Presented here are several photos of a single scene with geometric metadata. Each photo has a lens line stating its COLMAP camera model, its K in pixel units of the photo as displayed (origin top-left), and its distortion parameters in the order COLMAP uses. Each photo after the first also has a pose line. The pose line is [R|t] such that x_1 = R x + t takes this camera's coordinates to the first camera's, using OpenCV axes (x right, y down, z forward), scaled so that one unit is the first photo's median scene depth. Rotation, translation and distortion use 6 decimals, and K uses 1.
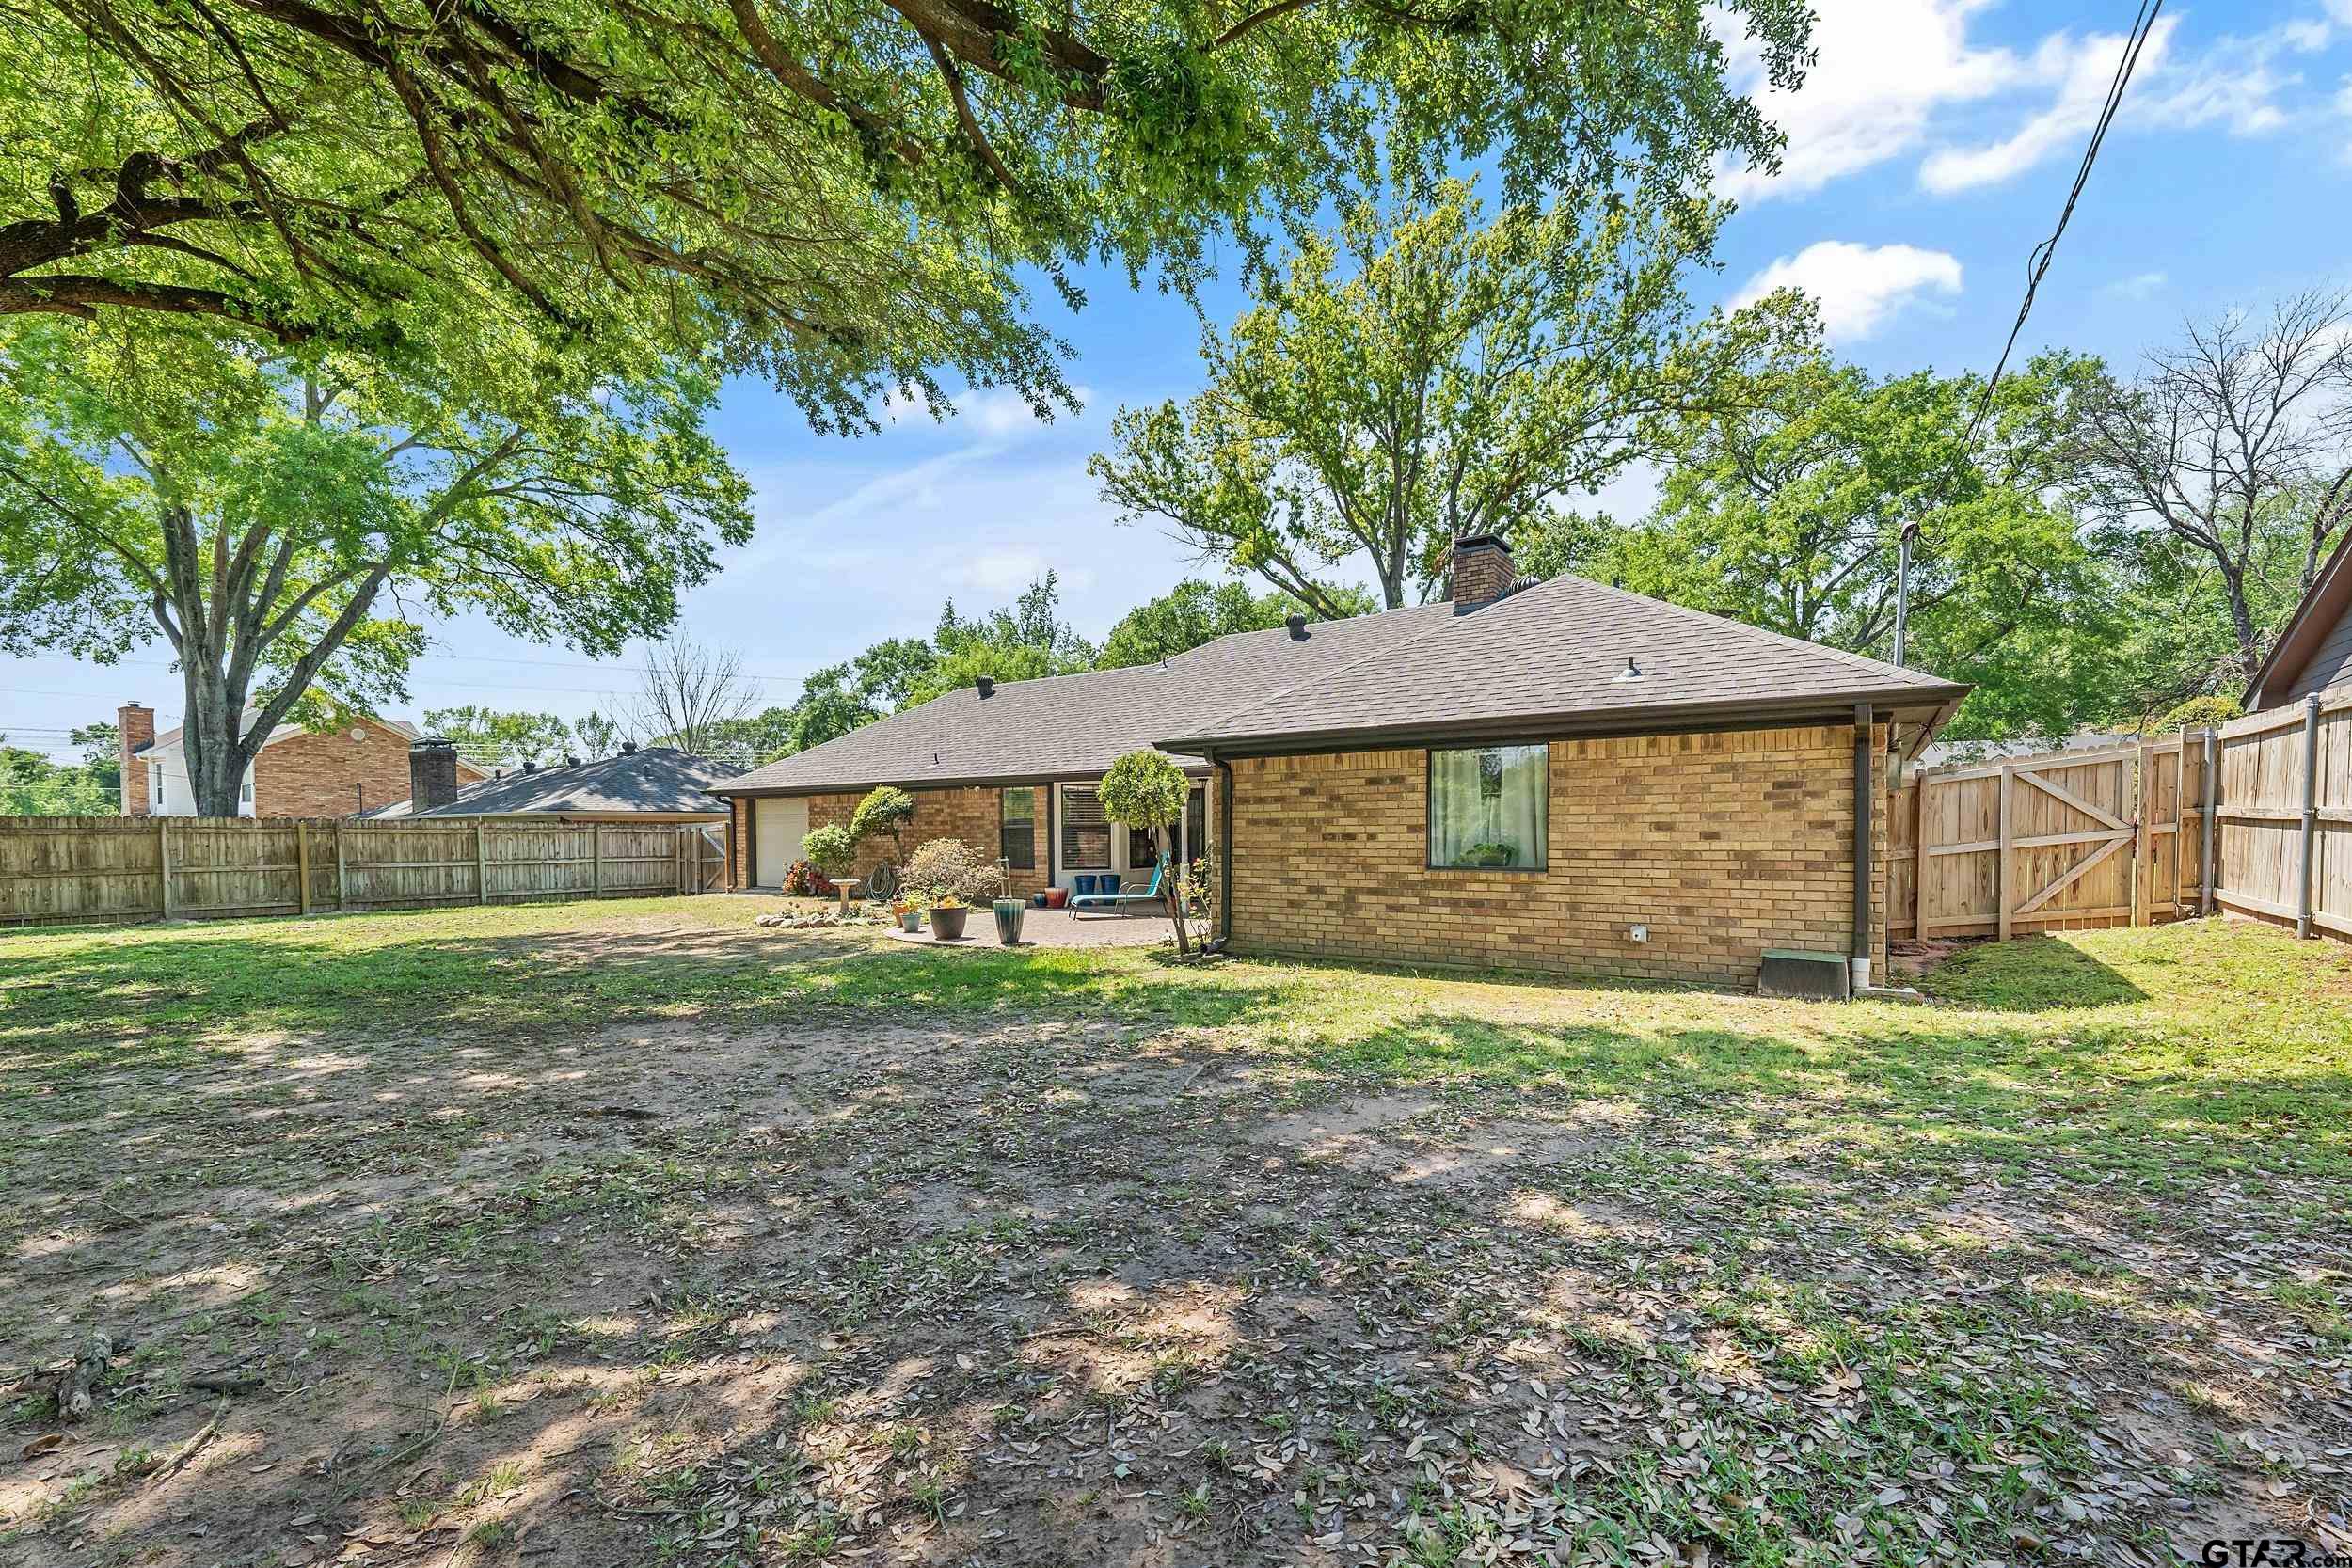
lens RADIAL K [[1005.7, 0, 1188.9], [0, 1005.7, 842.6], [0, 0, 1]] dist [-0.016106, -0.000014]
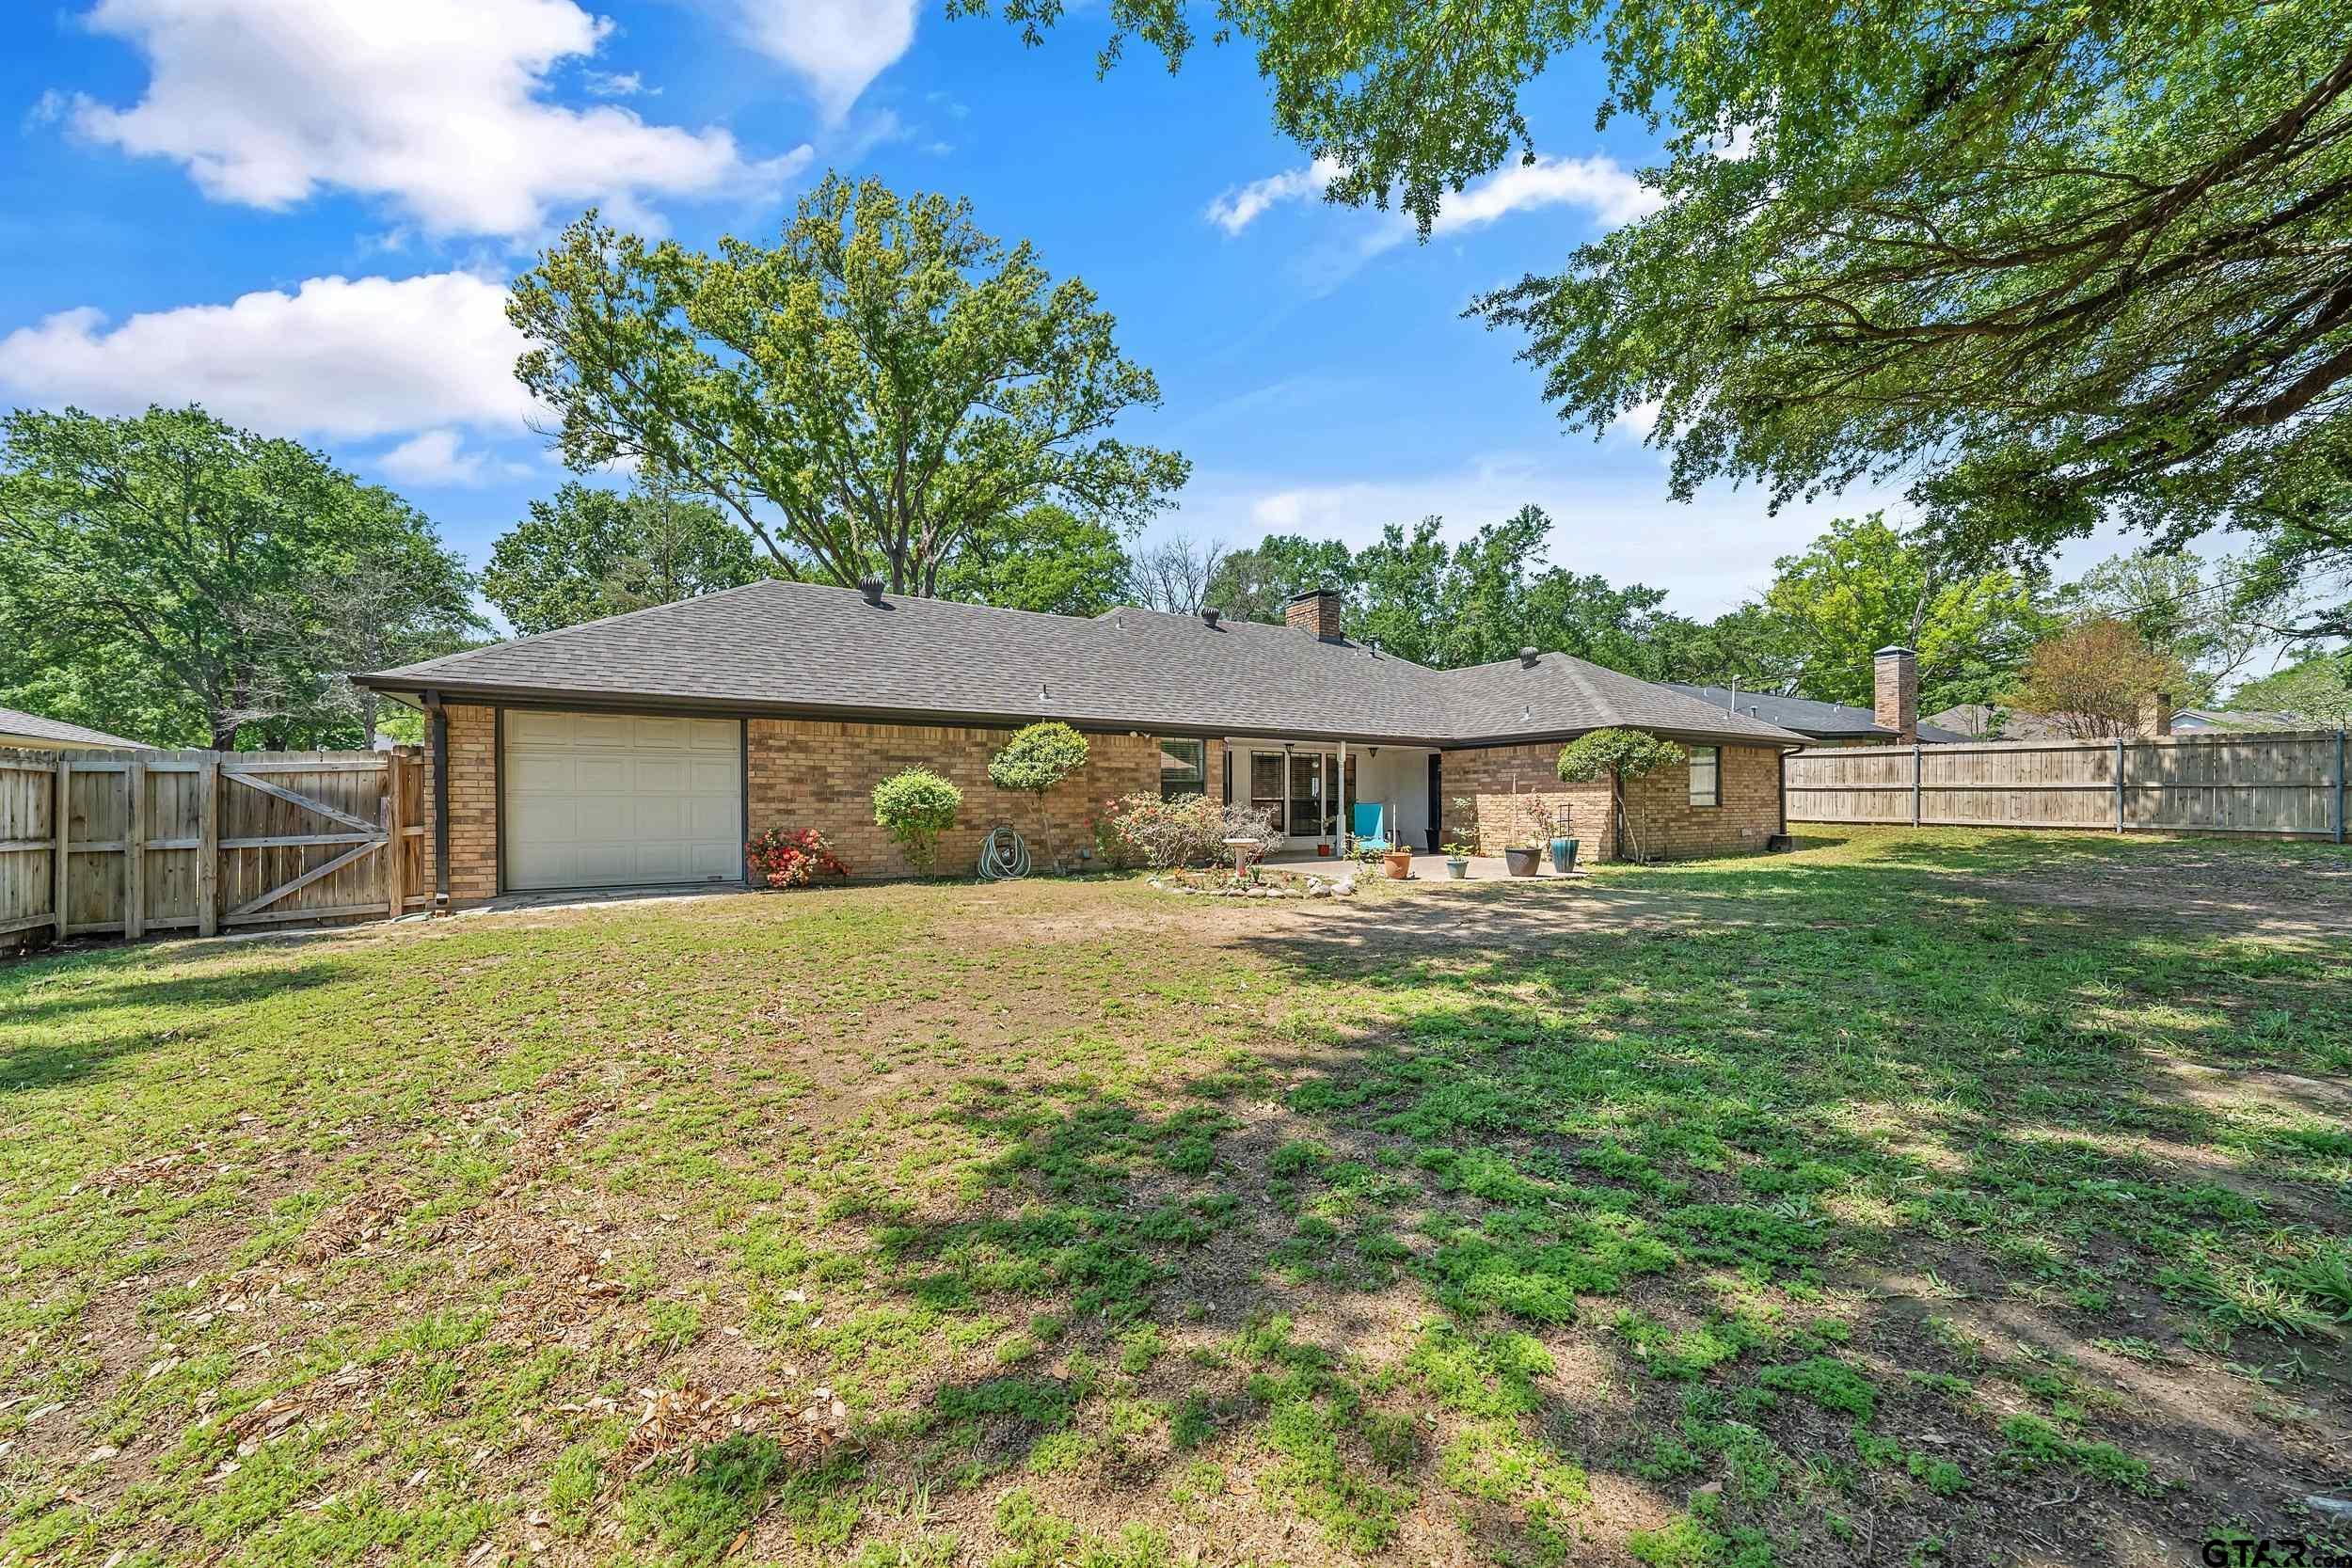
lens RADIAL K [[871.0, 0, 1176.0], [0, 871.0, 784.0], [0, 0, 1]] dist [0.001190, 0.000066]
pose [[0.357708, 0.024772, 0.933505, -1.543392], [0.011935, 0.999445, -0.031095, 0.020066], [-0.933757, 0.022264, 0.357213, 1.211264]]
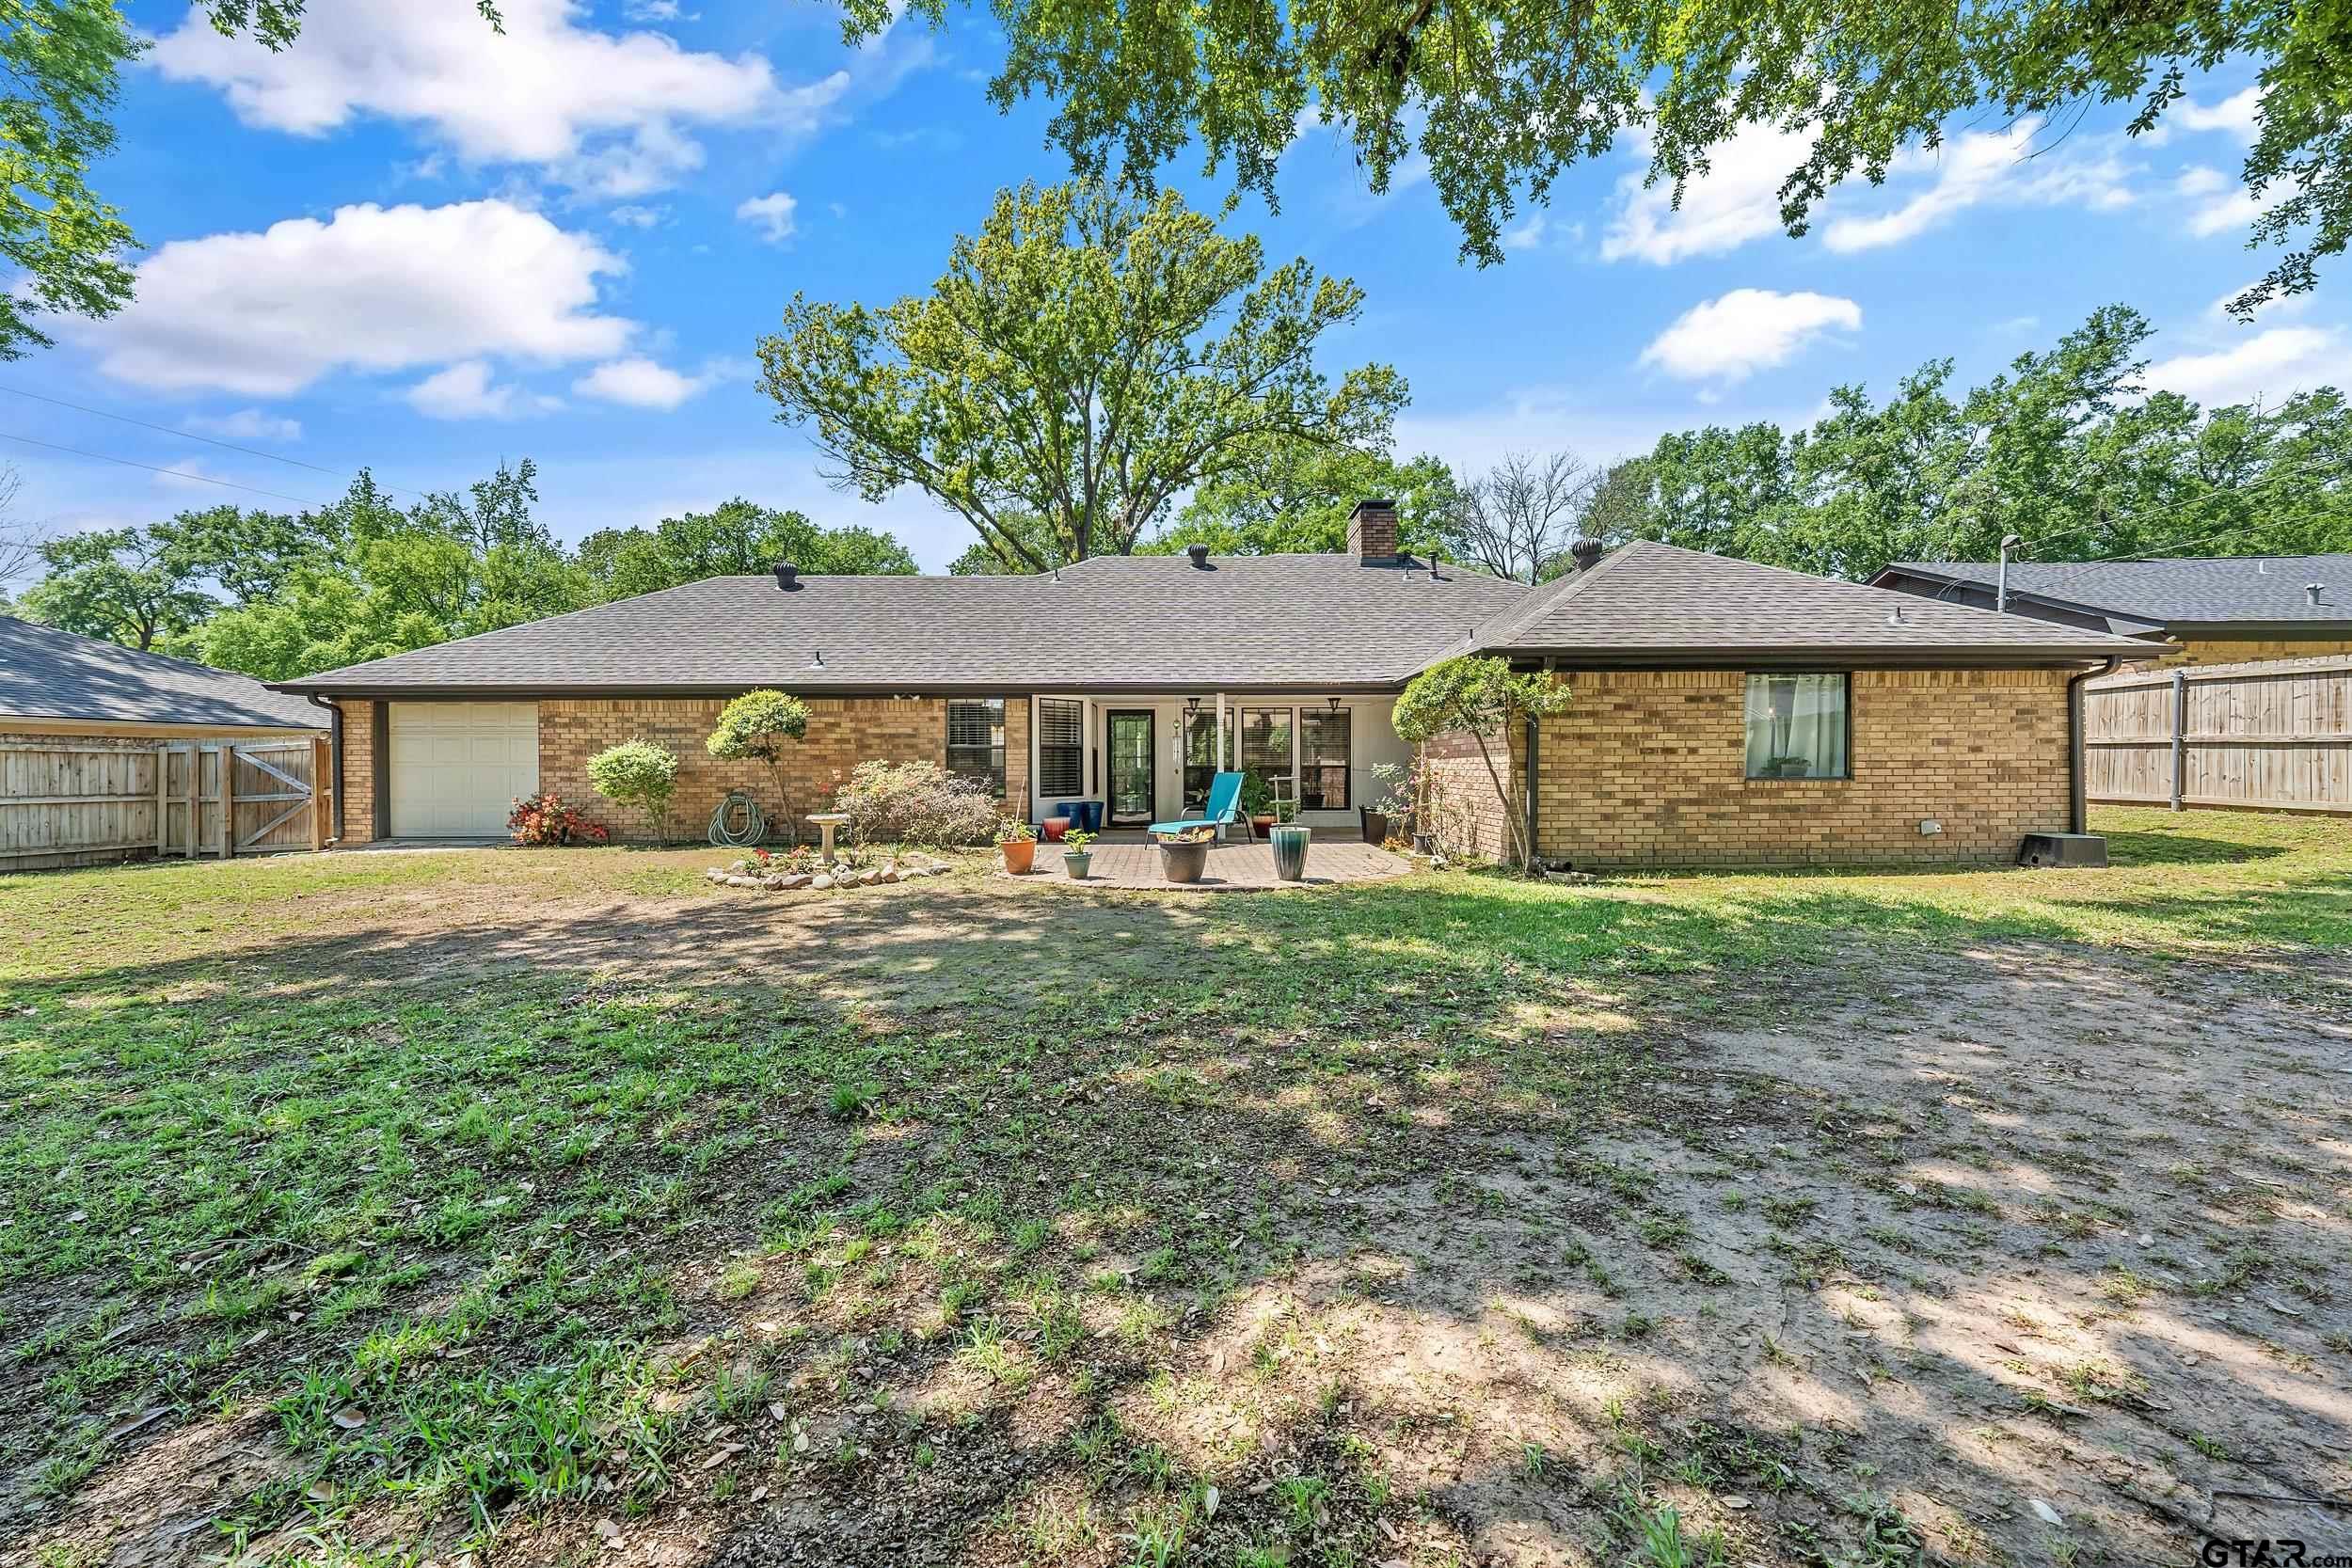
lens RADIAL K [[868.4, 0, 1176.1], [0, 868.4, 750.5], [0, 0, 1]] dist [-0.007533, -0.000115]
pose [[0.803830, 0.015320, 0.594661, -0.778863], [0.006112, 0.999403, -0.034009, 0.021126], [-0.594827, 0.030972, 0.803257, 0.563631]]
